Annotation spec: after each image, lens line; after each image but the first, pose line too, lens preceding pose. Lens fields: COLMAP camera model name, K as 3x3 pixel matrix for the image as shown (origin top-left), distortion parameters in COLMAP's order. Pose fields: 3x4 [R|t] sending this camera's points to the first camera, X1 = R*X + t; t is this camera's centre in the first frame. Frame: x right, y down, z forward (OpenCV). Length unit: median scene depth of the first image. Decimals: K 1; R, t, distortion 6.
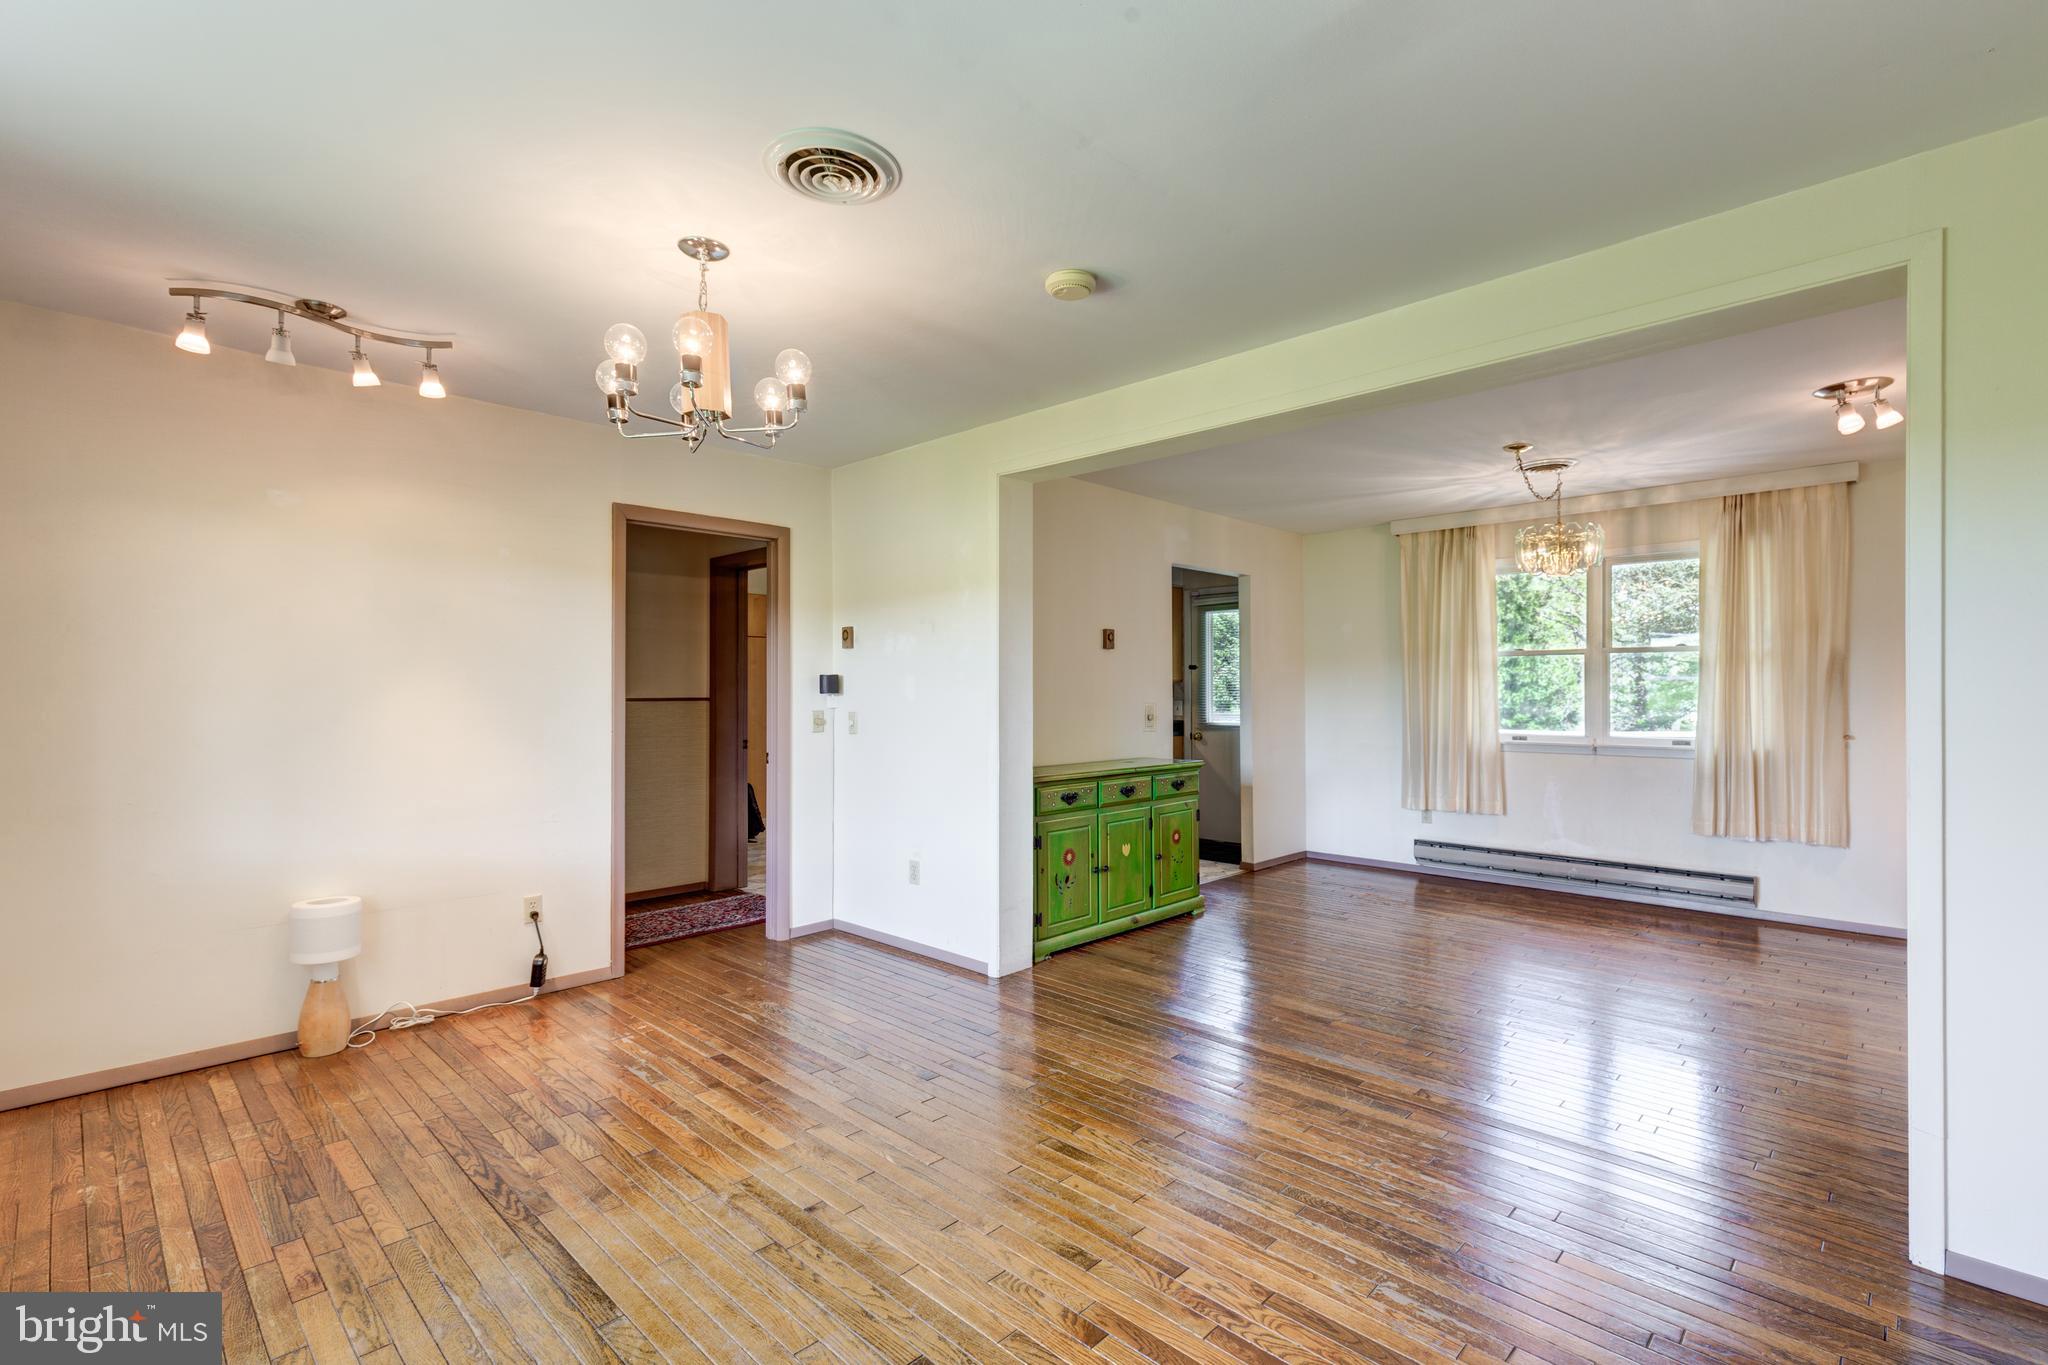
lens RADIAL K [[946.3, 0, 995.0], [0, 946.3, 689.6], [0, 0, 1]] dist [0.016257, -0.000875]
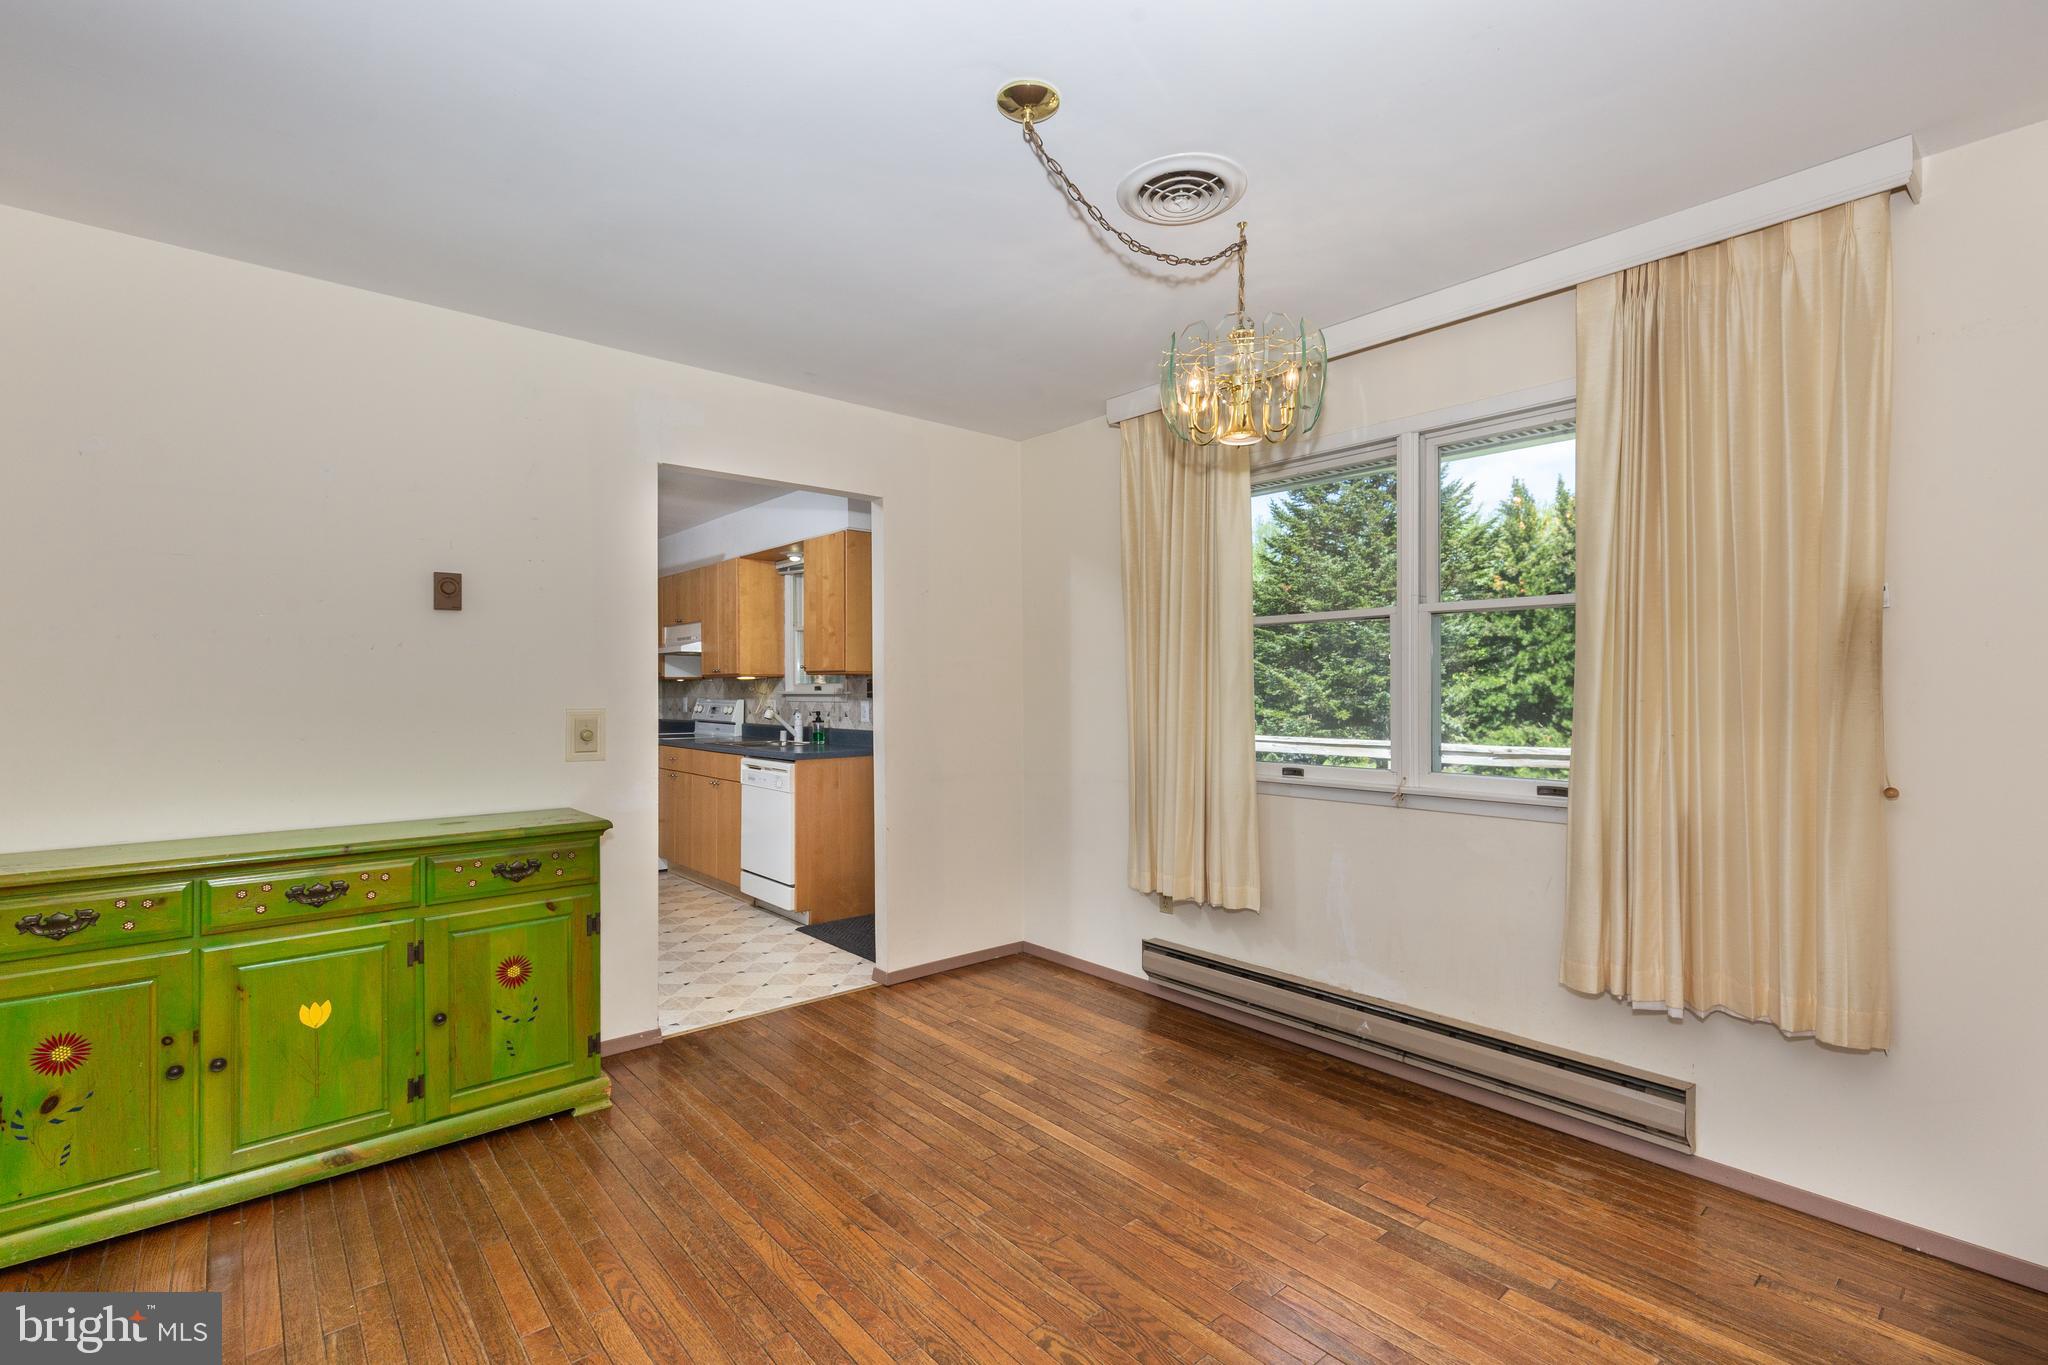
lens RADIAL K [[946.3, 0, 995.0], [0, 946.3, 689.6], [0, 0, 1]] dist [0.016257, -0.000875]
pose [[0.996669, -0.001967, -0.081527, 0.512313], [0.002083, 0.999997, 0.001335, 0.002357], [0.081524, -0.001501, 0.996670, 0.526351]]
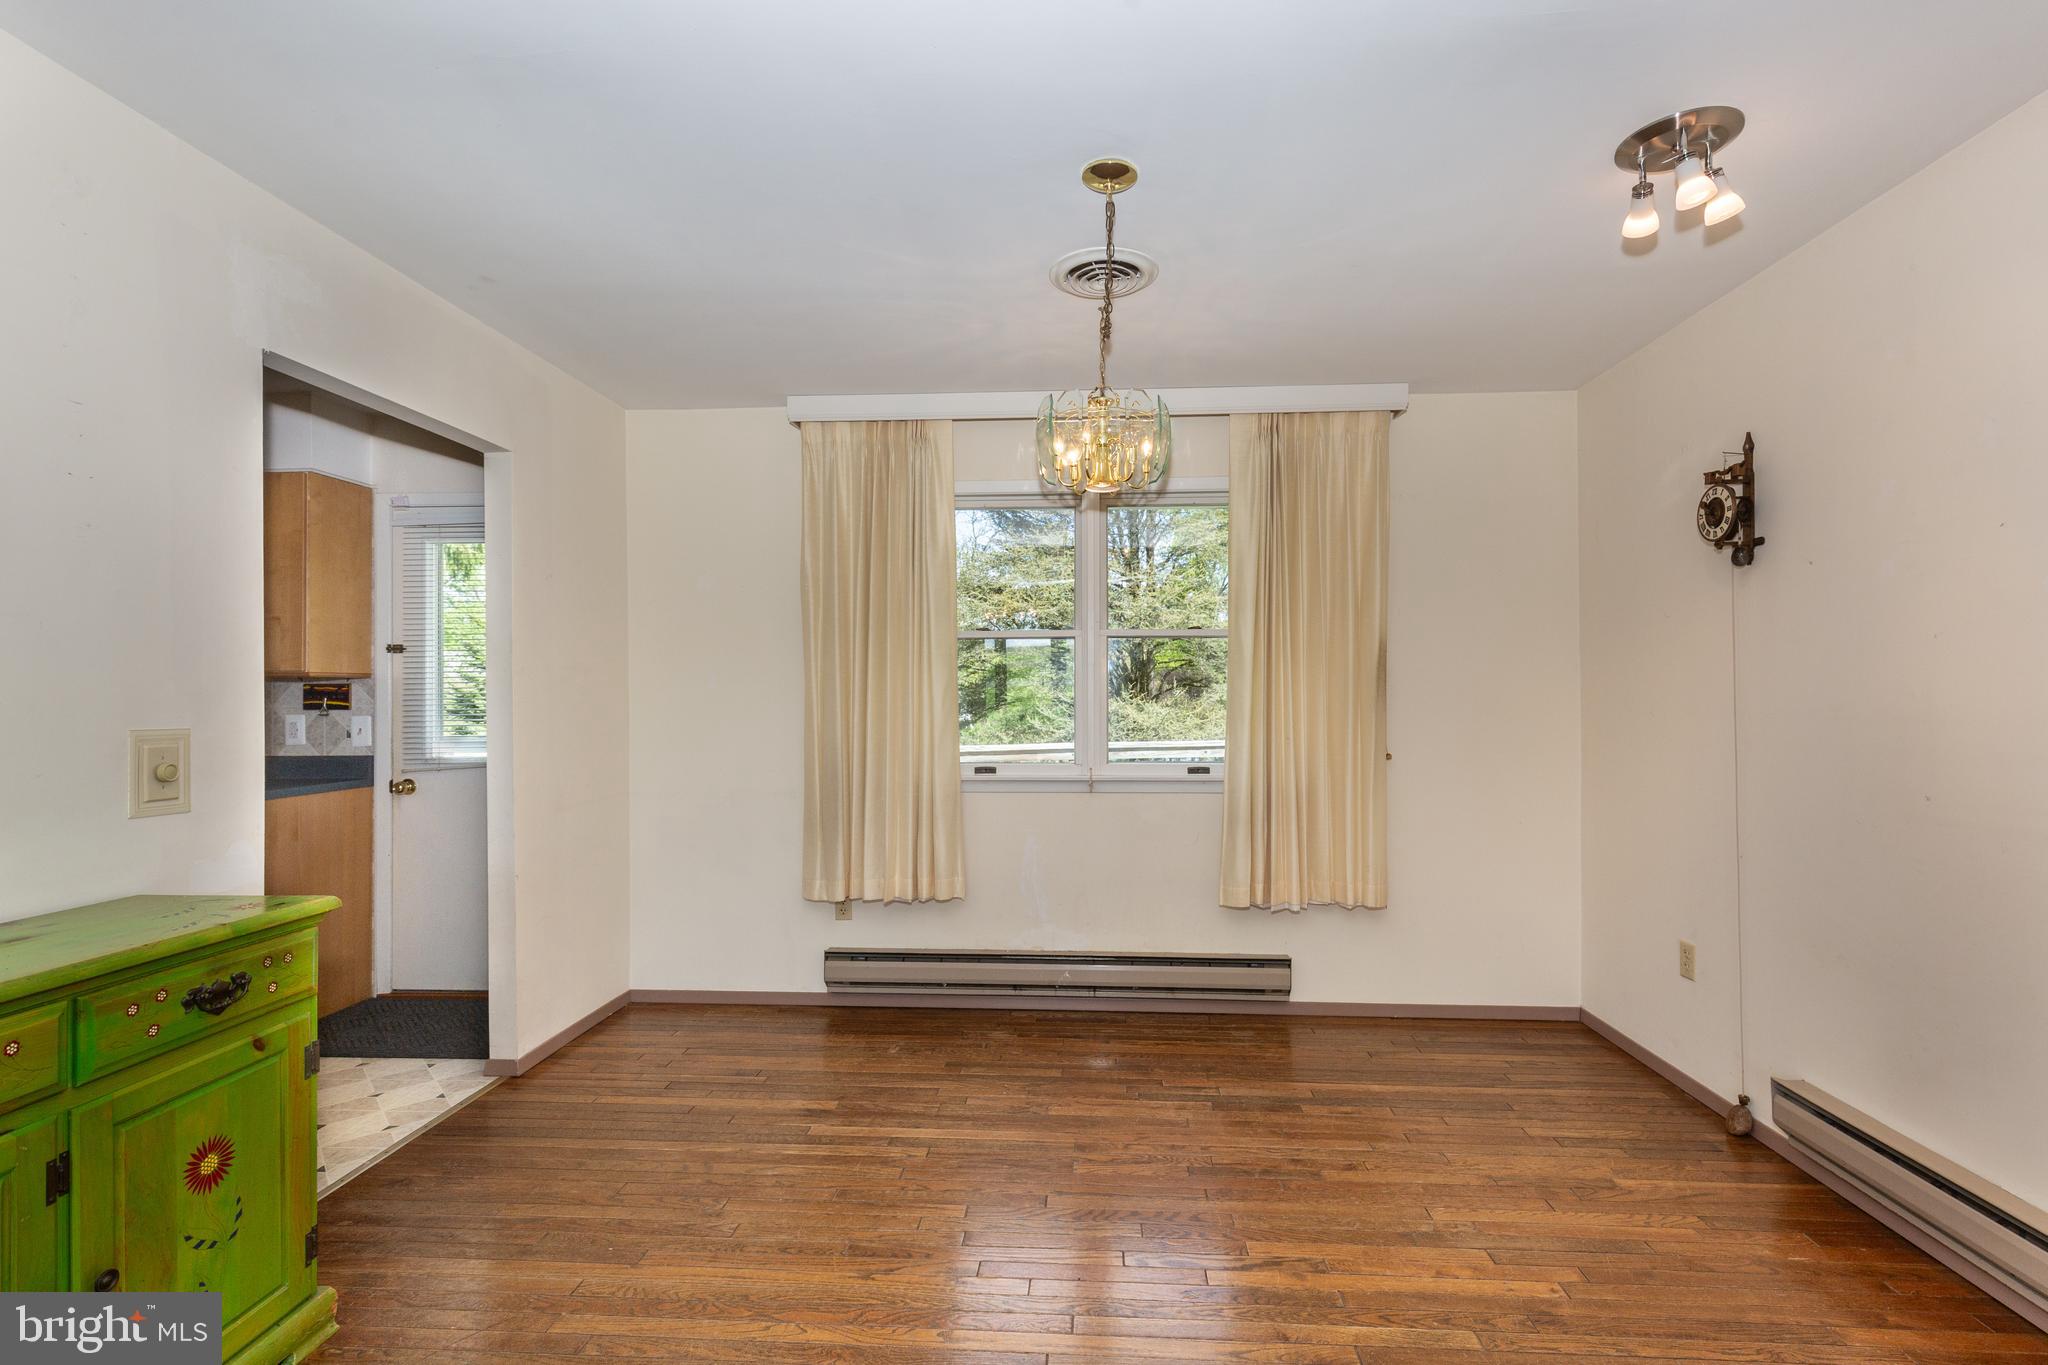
lens RADIAL K [[982.7, 0, 1058.7], [0, 982.7, 693.5], [0, 0, 1]] dist [0.017560, -0.000950]
pose [[0.738915, 0.000419, 0.673798, 0.183354], [0.000103, 1.000000, -0.000735, 0.001337], [-0.673798, 0.000613, 0.738915, 0.592045]]
